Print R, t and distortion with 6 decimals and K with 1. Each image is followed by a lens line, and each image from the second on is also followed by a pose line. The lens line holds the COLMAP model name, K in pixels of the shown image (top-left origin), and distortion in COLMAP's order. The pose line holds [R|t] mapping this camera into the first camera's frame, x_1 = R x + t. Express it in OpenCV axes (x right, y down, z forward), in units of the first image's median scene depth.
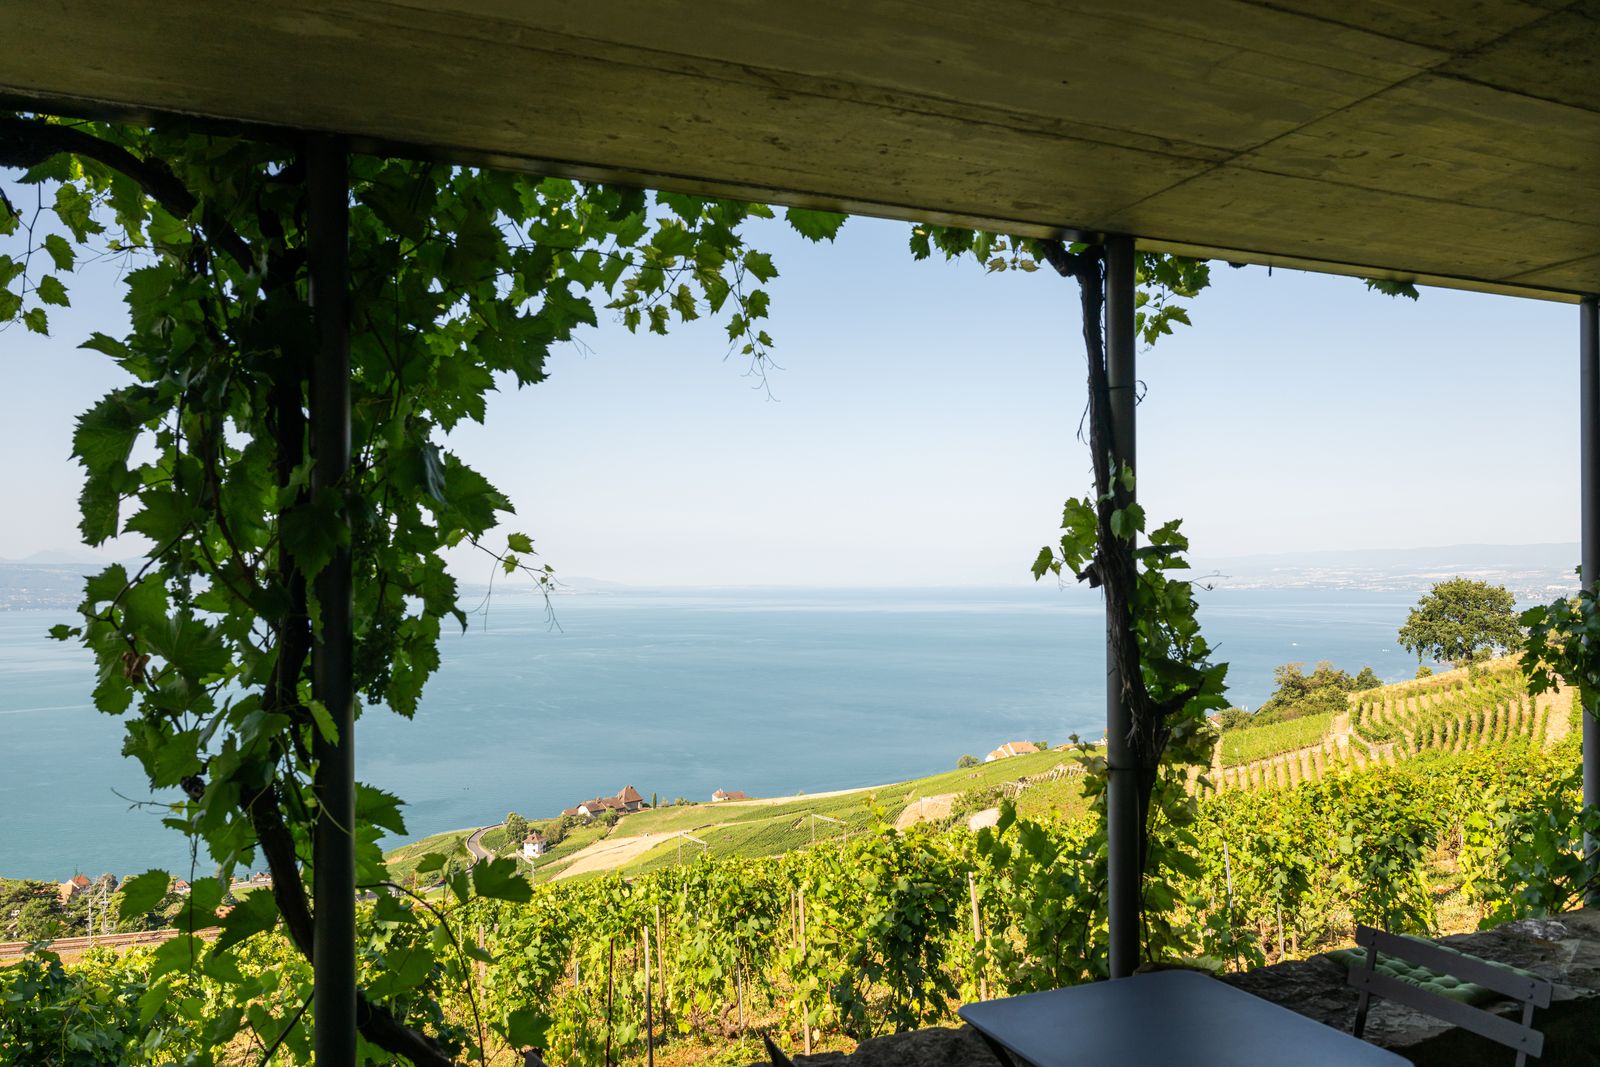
lens RADIAL K [[1111.6, 0, 799.7], [0, 1111.6, 614.3], [0, 0, 1]] dist [0.002466, 0.000545]
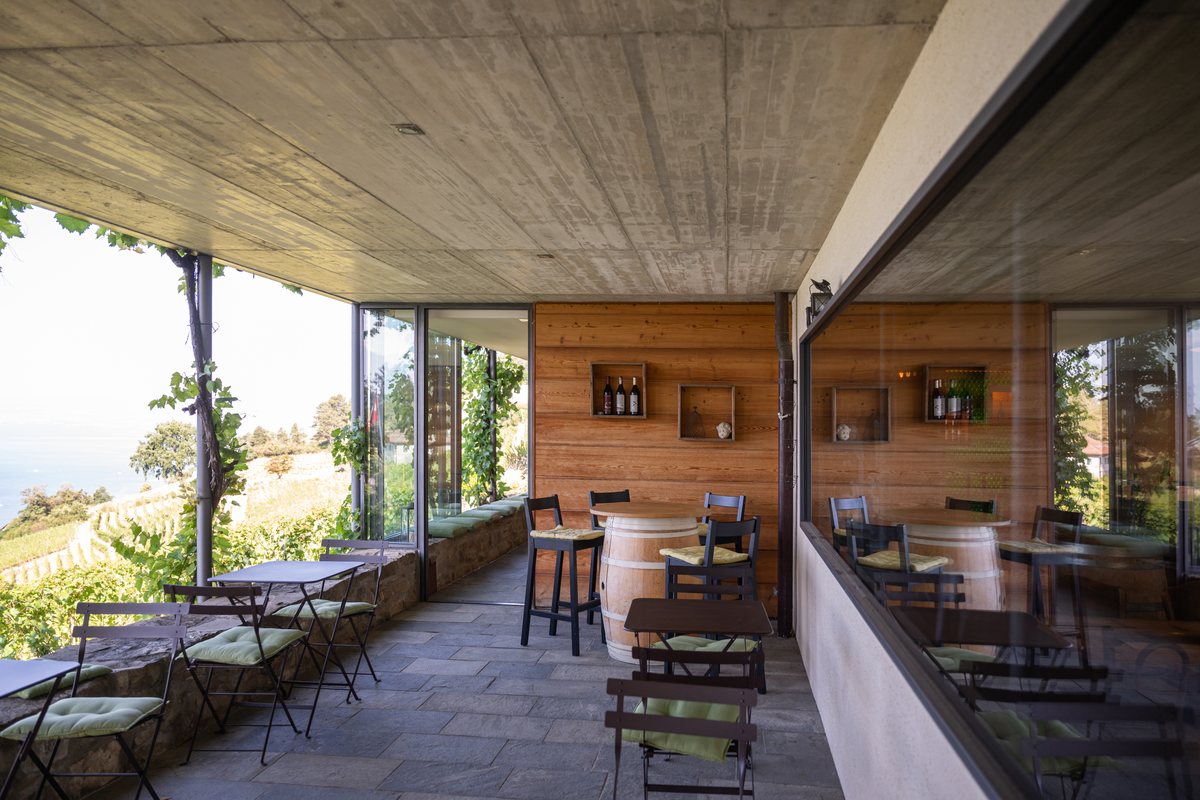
lens RADIAL K [[1215.6, 0, 600.0], [0, 1215.6, 400.0], [0, 0, 1]] dist [0.003514, -0.001464]
pose [[0.551014, 0.040108, 0.833531, -0.387481], [0.001793, 0.998785, -0.049245, 0.019730], [-0.834494, 0.028629, 0.550273, -0.292195]]
